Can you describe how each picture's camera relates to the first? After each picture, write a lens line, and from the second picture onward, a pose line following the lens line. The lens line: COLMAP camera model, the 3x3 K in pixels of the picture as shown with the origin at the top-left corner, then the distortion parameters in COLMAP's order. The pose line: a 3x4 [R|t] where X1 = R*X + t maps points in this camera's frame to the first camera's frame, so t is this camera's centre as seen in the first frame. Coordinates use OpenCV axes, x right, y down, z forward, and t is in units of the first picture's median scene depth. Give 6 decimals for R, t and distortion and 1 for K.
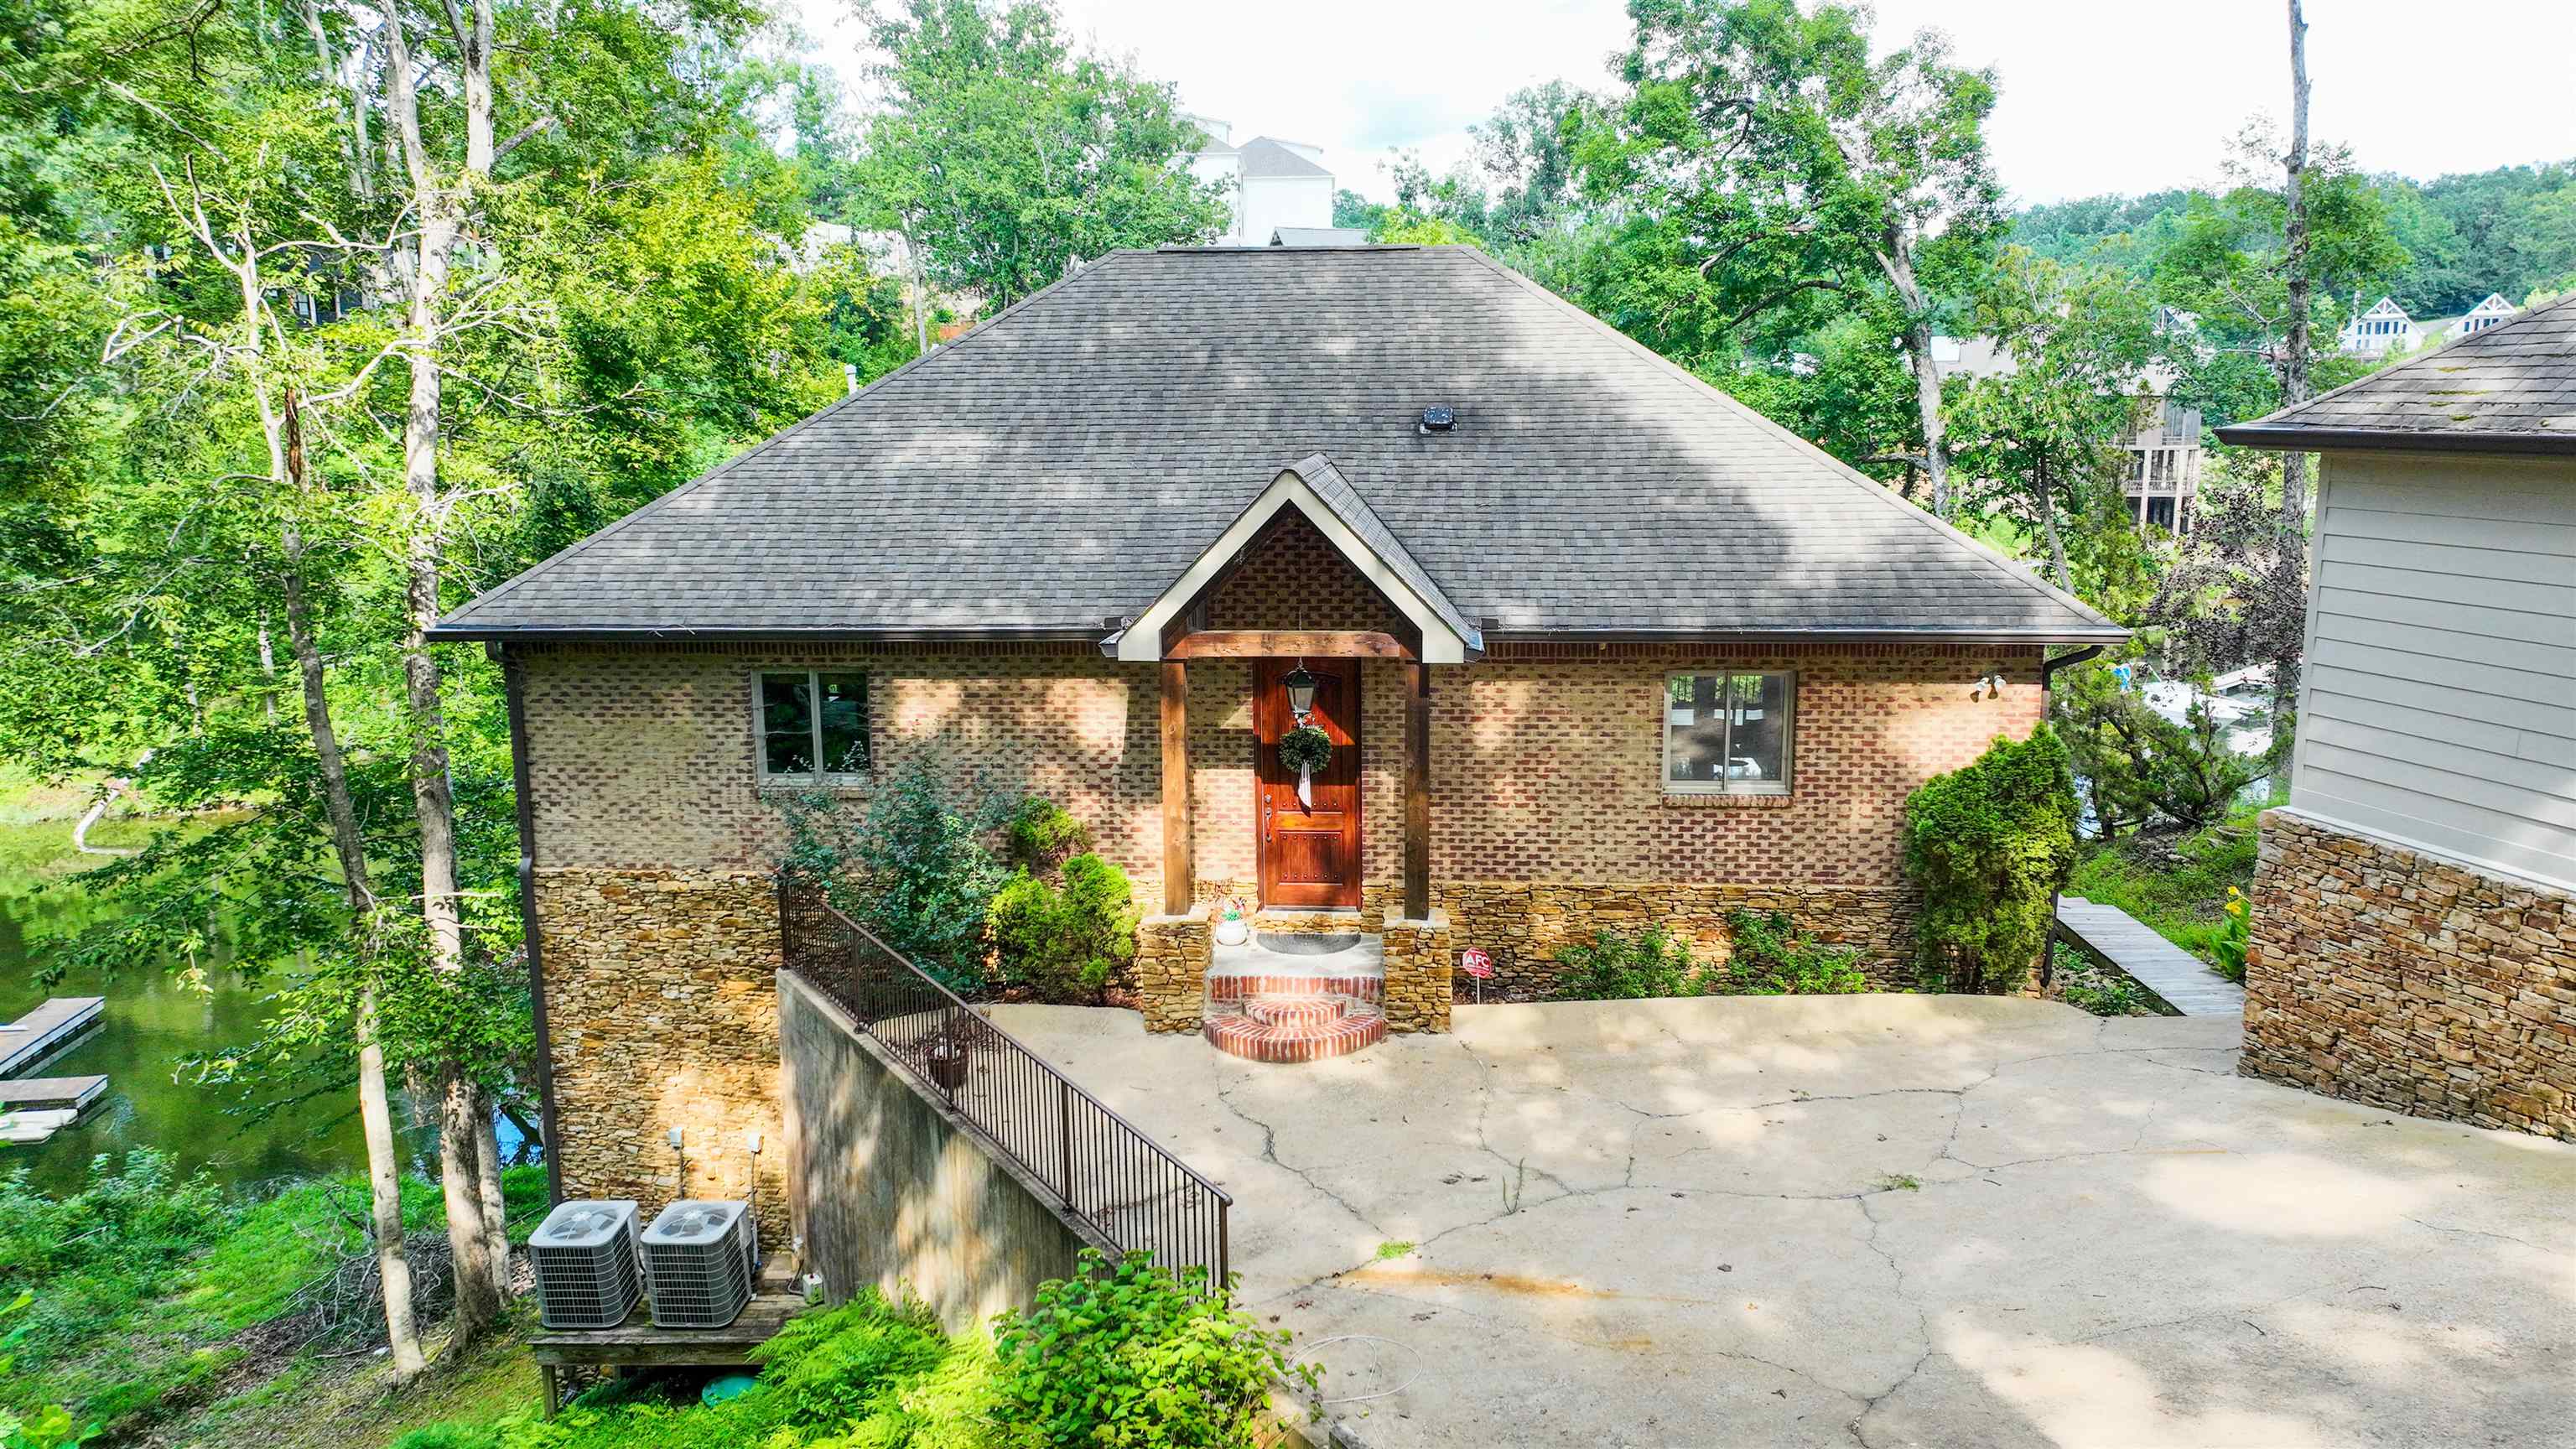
lens RADIAL K [[1842.2, 0, 1288.0], [0, 1842.2, 724.5], [0, 0, 1]] dist [0.006465, -0.003560]
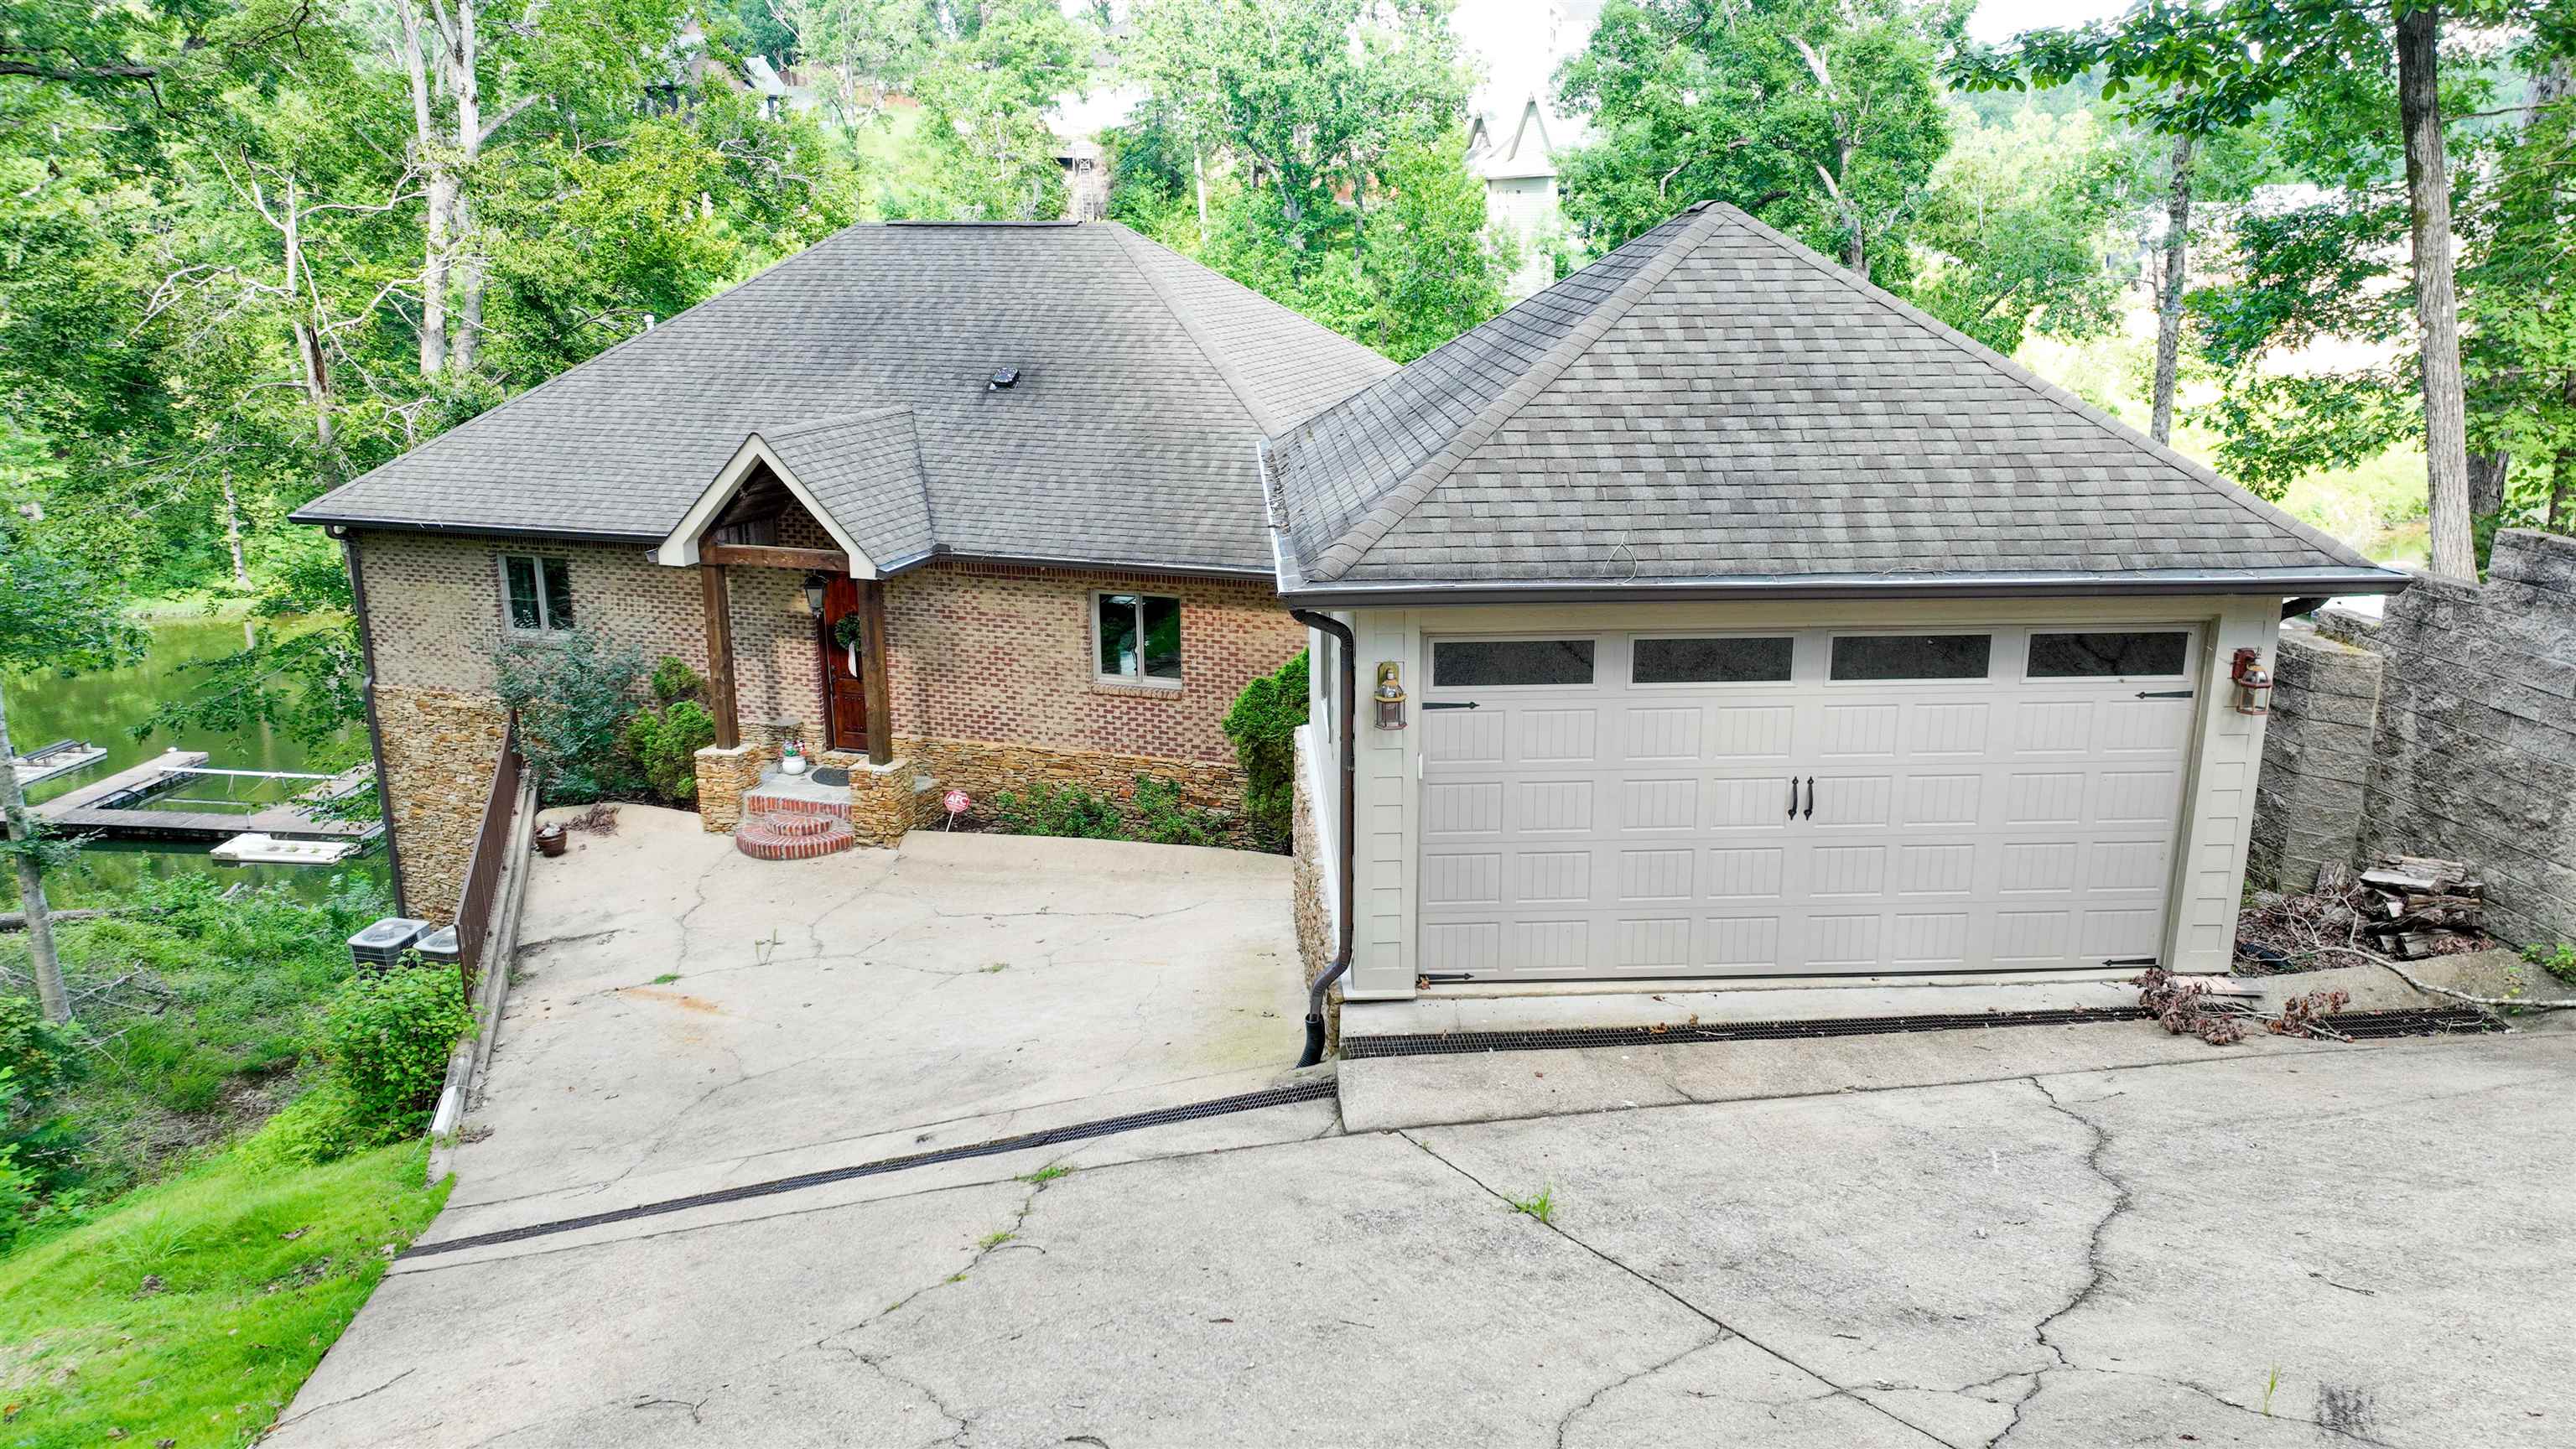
lens RADIAL K [[1842.2, 0, 1288.0], [0, 1842.2, 724.5], [0, 0, 1]] dist [0.006465, -0.003560]
pose [[0.973375, 0.067337, -0.219106, 0.623327], [-0.047571, 0.994409, 0.094276, -0.062651], [0.224229, -0.081342, 0.971136, -0.236488]]
